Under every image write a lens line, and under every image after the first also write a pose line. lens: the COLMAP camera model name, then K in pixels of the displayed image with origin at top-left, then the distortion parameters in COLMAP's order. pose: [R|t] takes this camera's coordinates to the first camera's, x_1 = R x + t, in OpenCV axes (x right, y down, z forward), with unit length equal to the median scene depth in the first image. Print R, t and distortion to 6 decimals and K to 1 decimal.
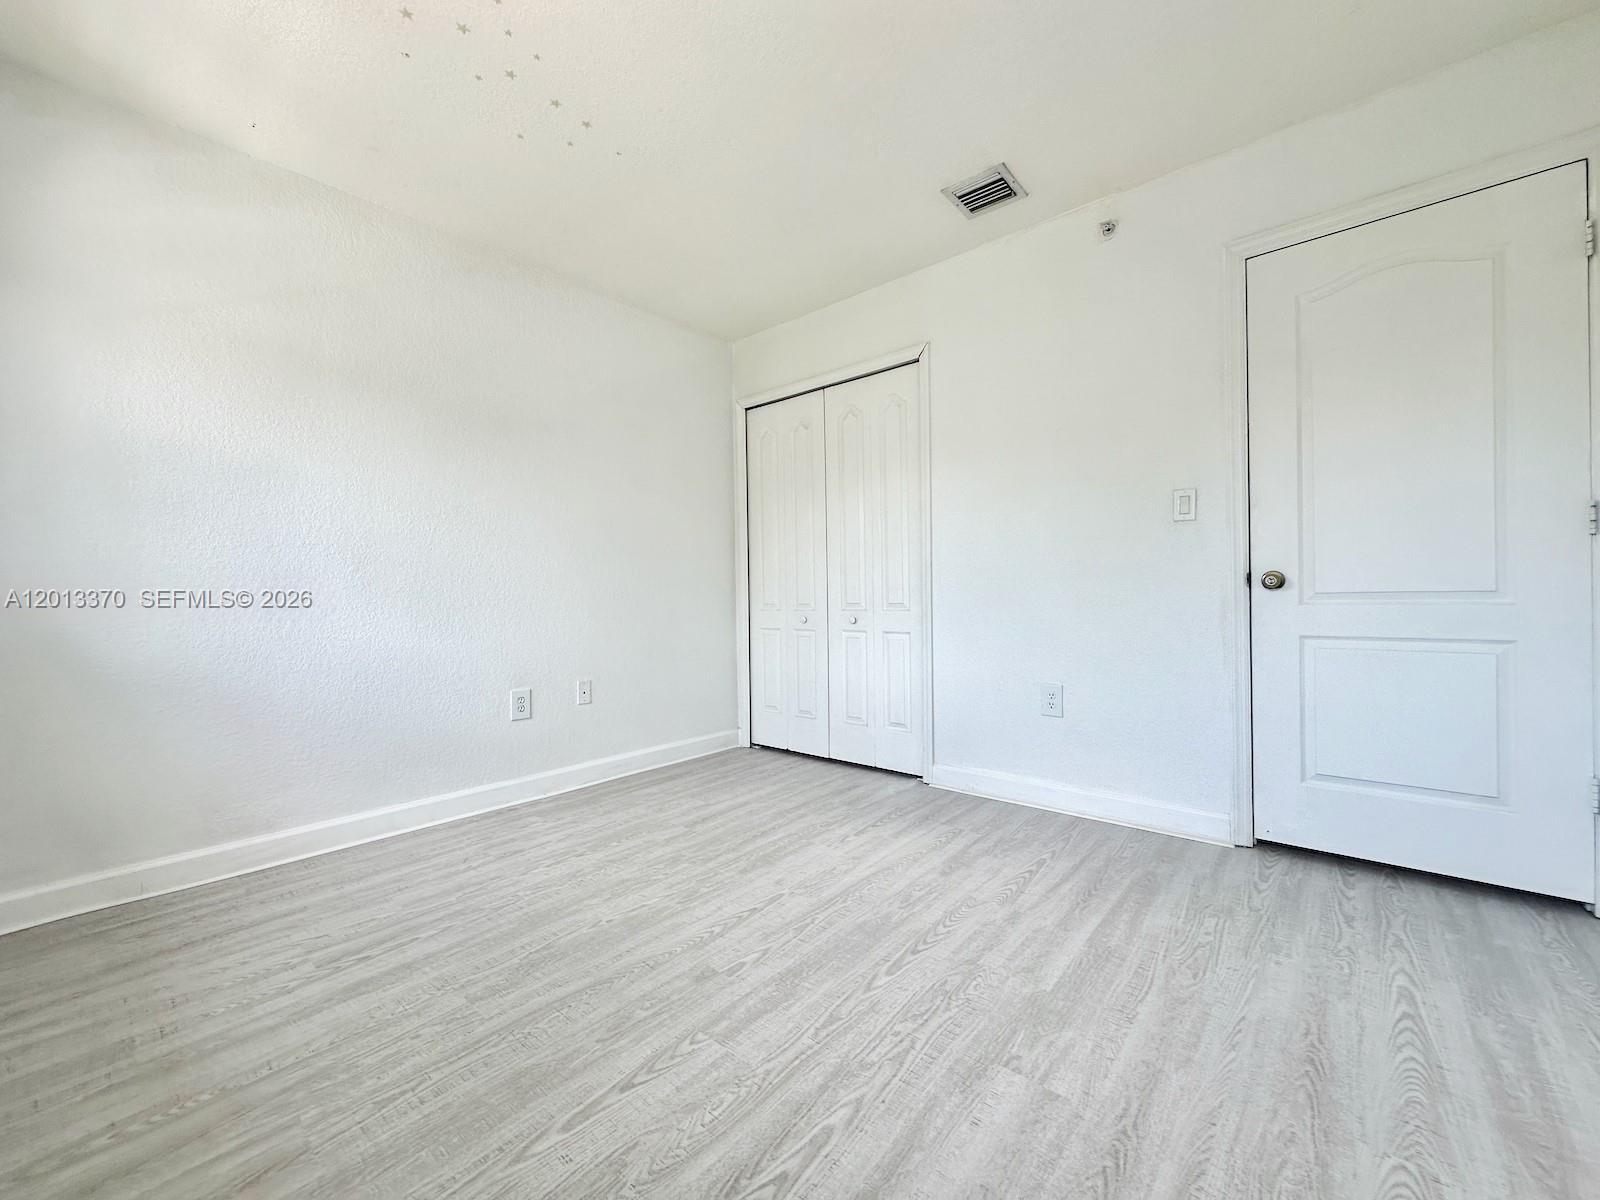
lens RADIAL K [[640.0, 0, 800.3], [0, 640.0, 599.7], [0, 0, 1]] dist [-0.003119, 0.000432]
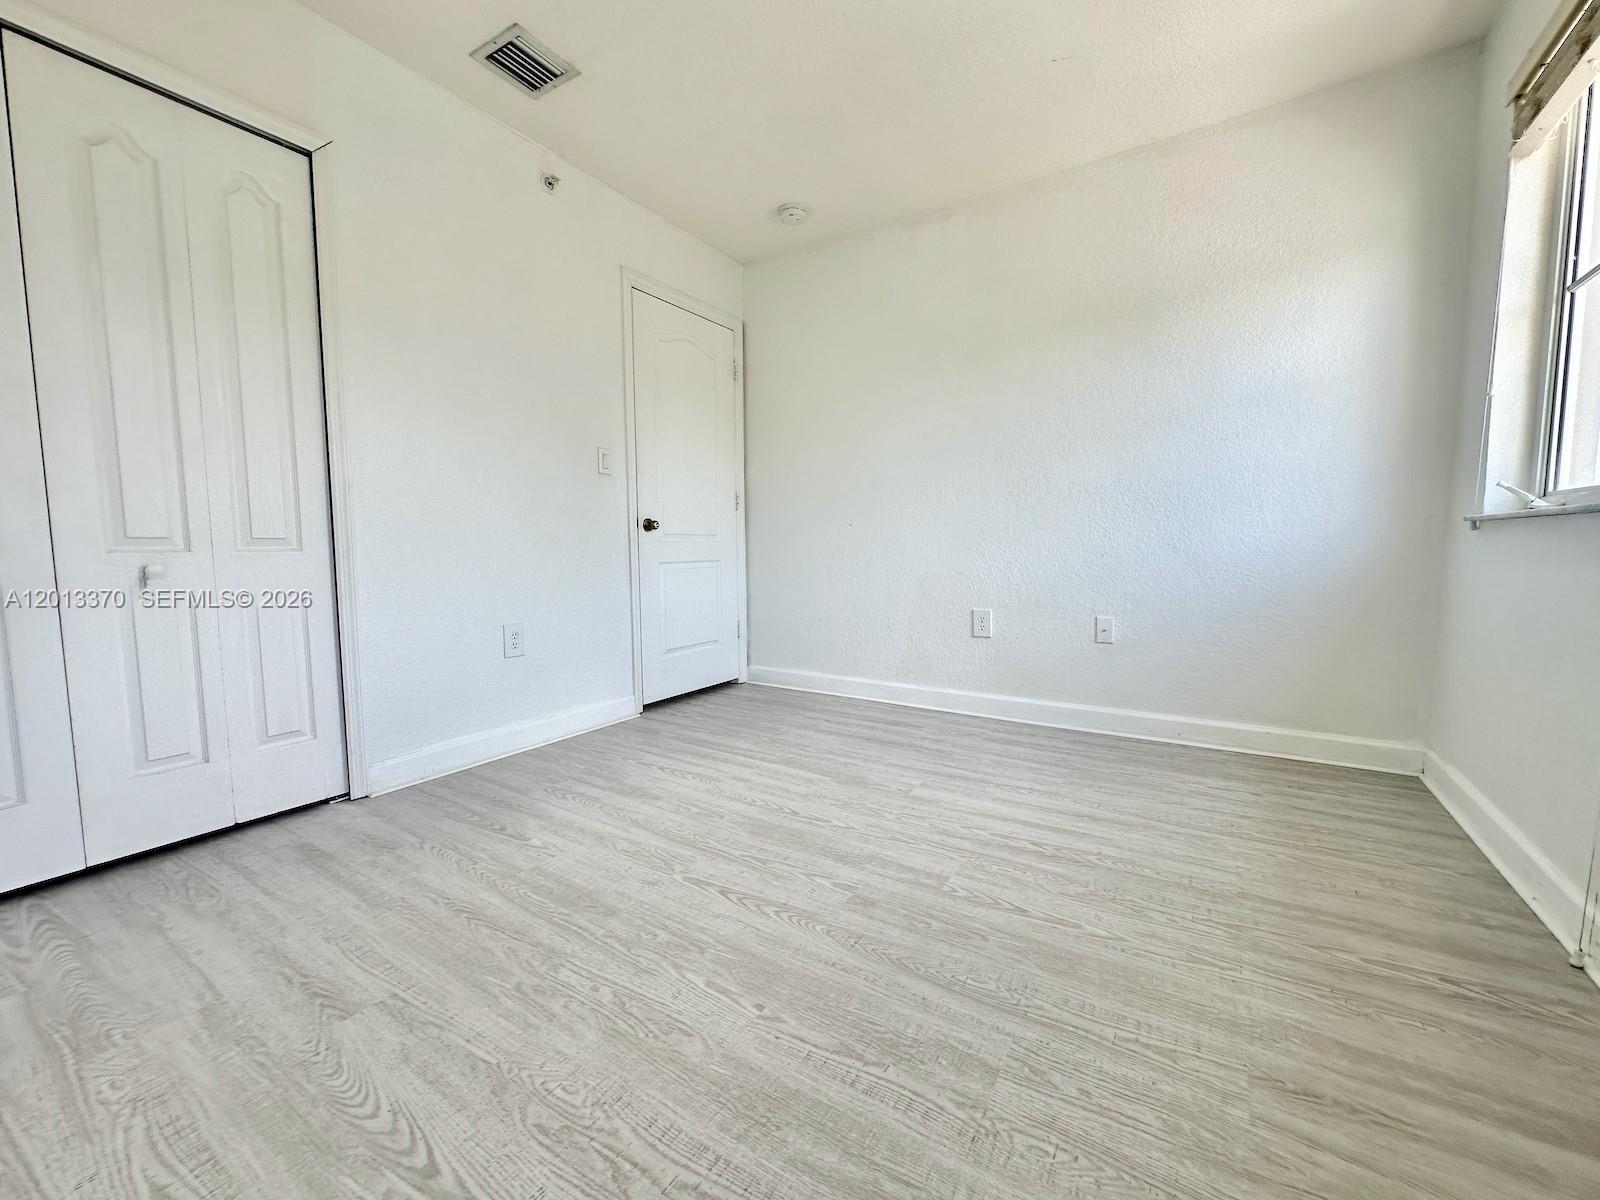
lens RADIAL K [[640.0, 0, 800.3], [0, 640.0, 599.7], [0, 0, 1]] dist [-0.003119, 0.000432]
pose [[-0.141403, -0.069282, 0.987525, -0.915226], [0.012685, 0.997339, 0.071787, 0.047119], [-0.989871, 0.022677, -0.140148, 1.042765]]
